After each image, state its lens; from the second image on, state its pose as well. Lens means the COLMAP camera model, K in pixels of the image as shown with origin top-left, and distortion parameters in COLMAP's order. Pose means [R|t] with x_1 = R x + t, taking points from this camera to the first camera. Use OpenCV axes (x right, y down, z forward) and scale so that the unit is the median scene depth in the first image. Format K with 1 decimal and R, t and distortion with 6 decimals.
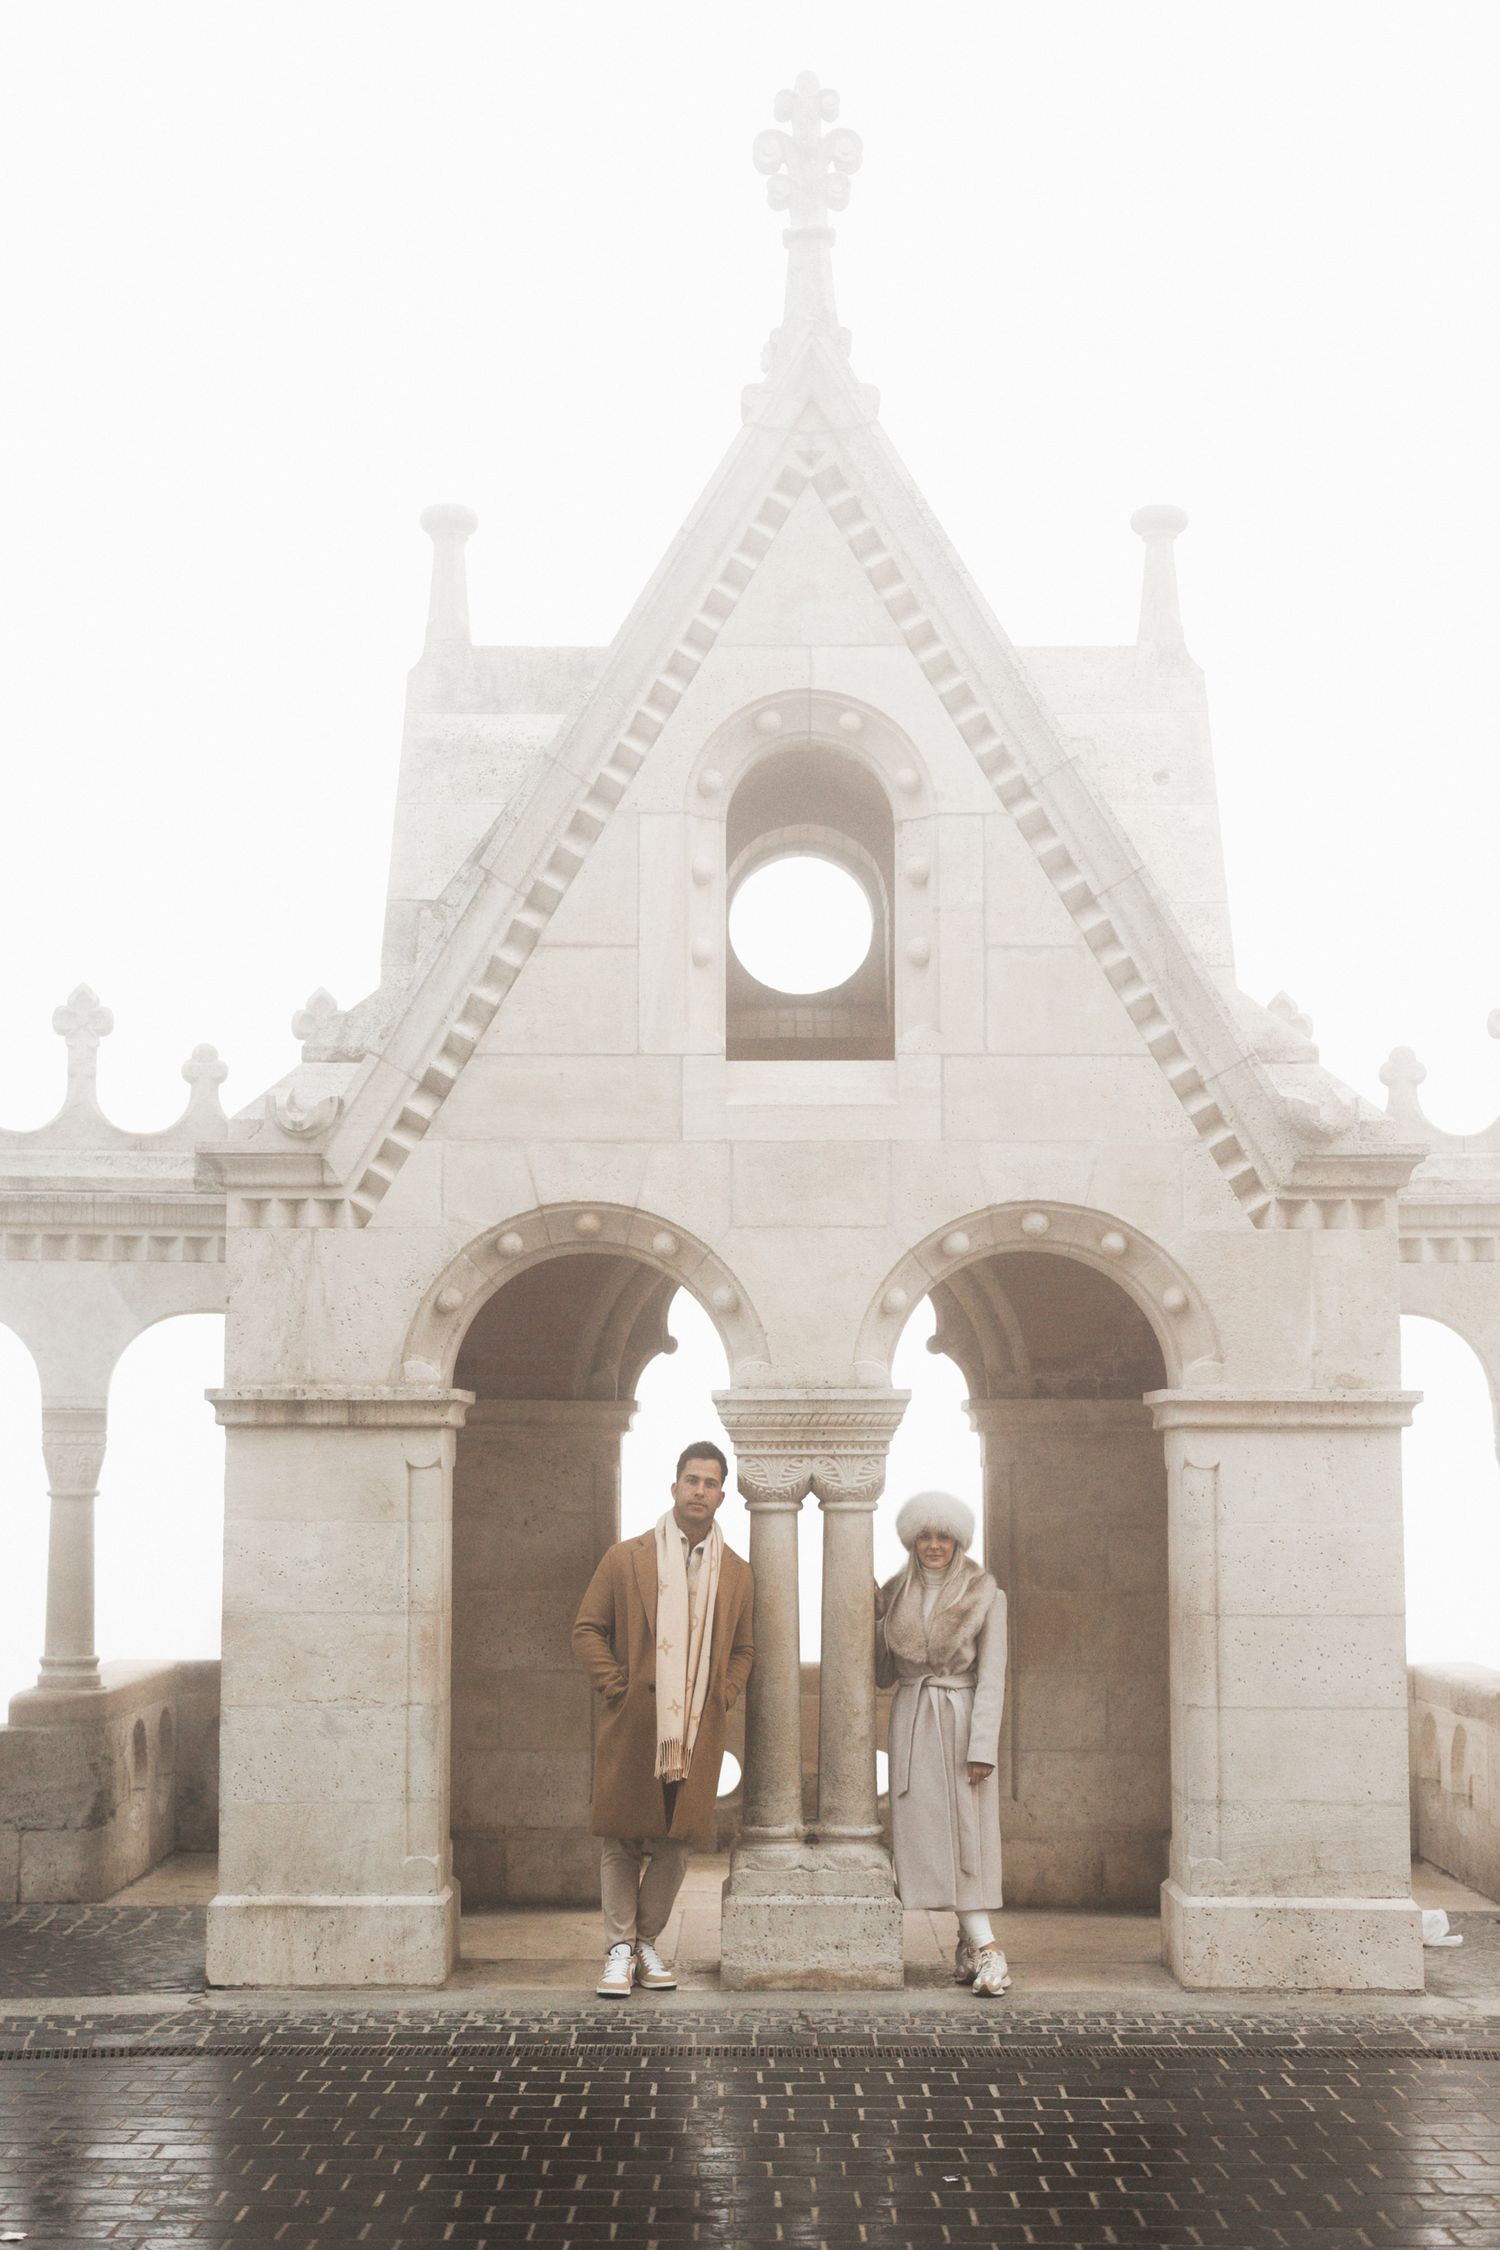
lens RADIAL K [[3277.5, 0, 750.0], [0, 3277.5, 1125.0], [0, 0, 1]] dist [-0.008088, 0.085780]
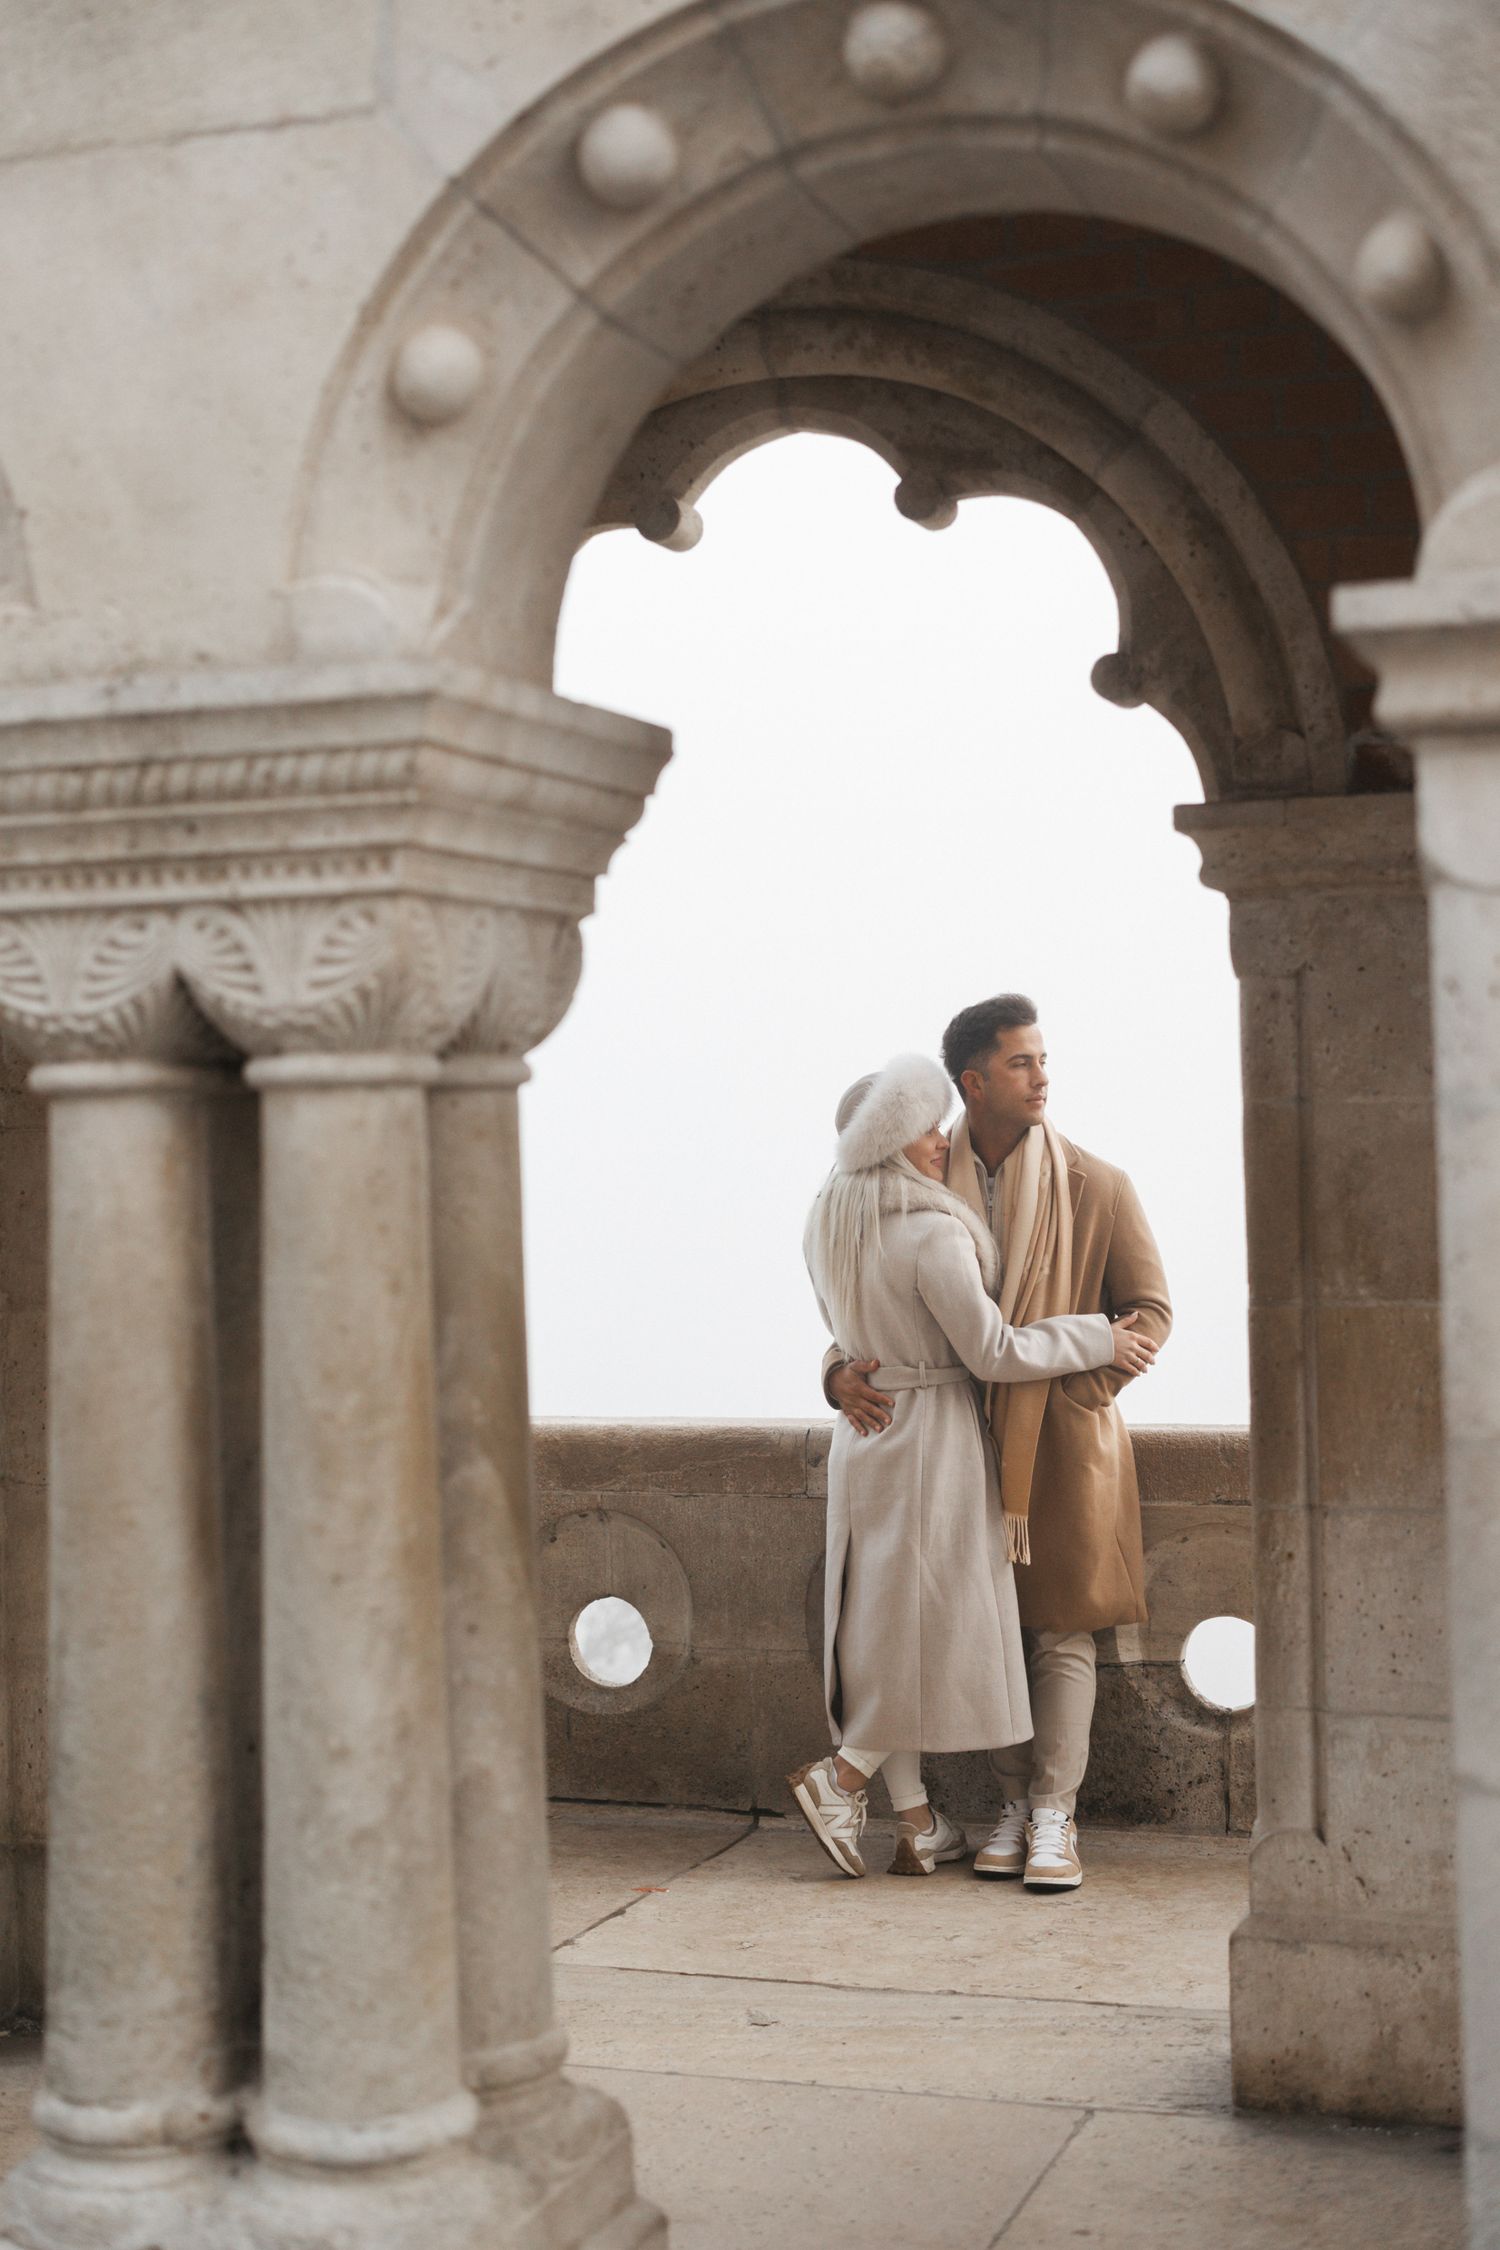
lens RADIAL K [[3231.4, 0, 750.0], [0, 3231.4, 1125.0], [0, 0, 1]] dist [0.010858, 0.008399]
pose [[0.947682, -0.023523, -0.318349, 0.162311], [0.057803, 0.993440, 0.098666, 0.094045], [0.313940, -0.111906, 0.942825, 0.729201]]
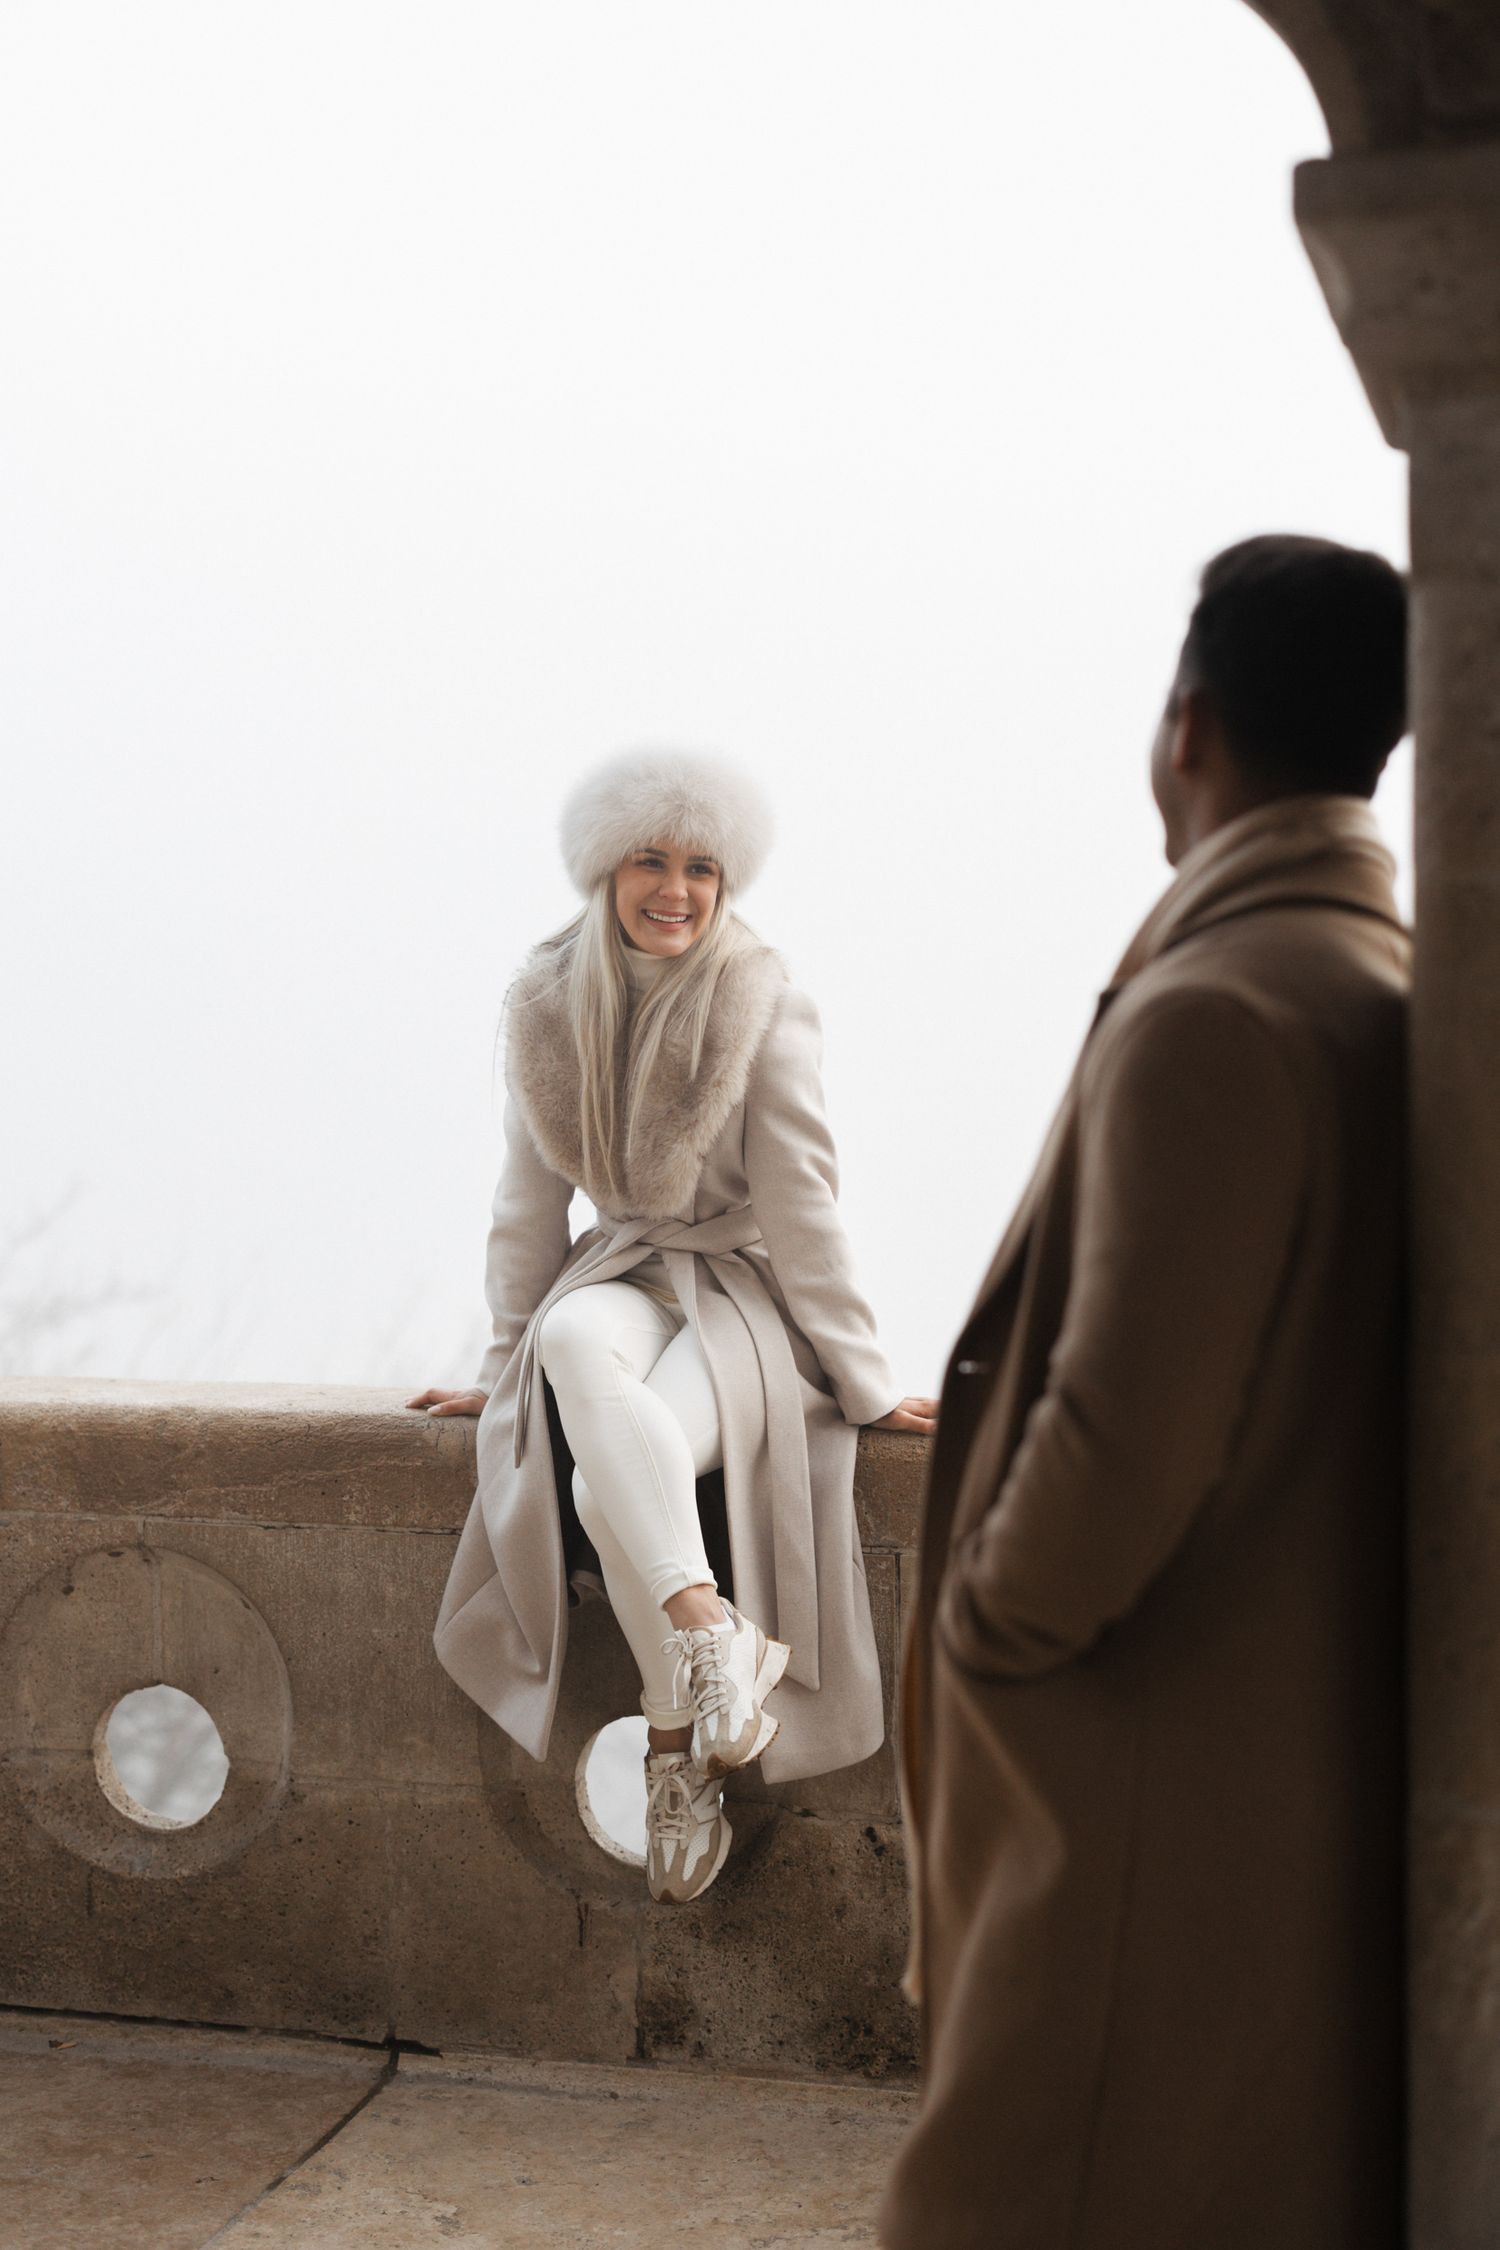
lens RADIAL K [[3231.4, 0, 750.0], [0, 3231.4, 1125.0], [0, 0, 1]] dist [0.010858, 0.008399]
pose [[0.968691, 0.006151, -0.248195, 0.092782], [0.036553, 0.985265, 0.167081, 0.120188], [0.245565, -0.170922, 0.954193, 0.980131]]
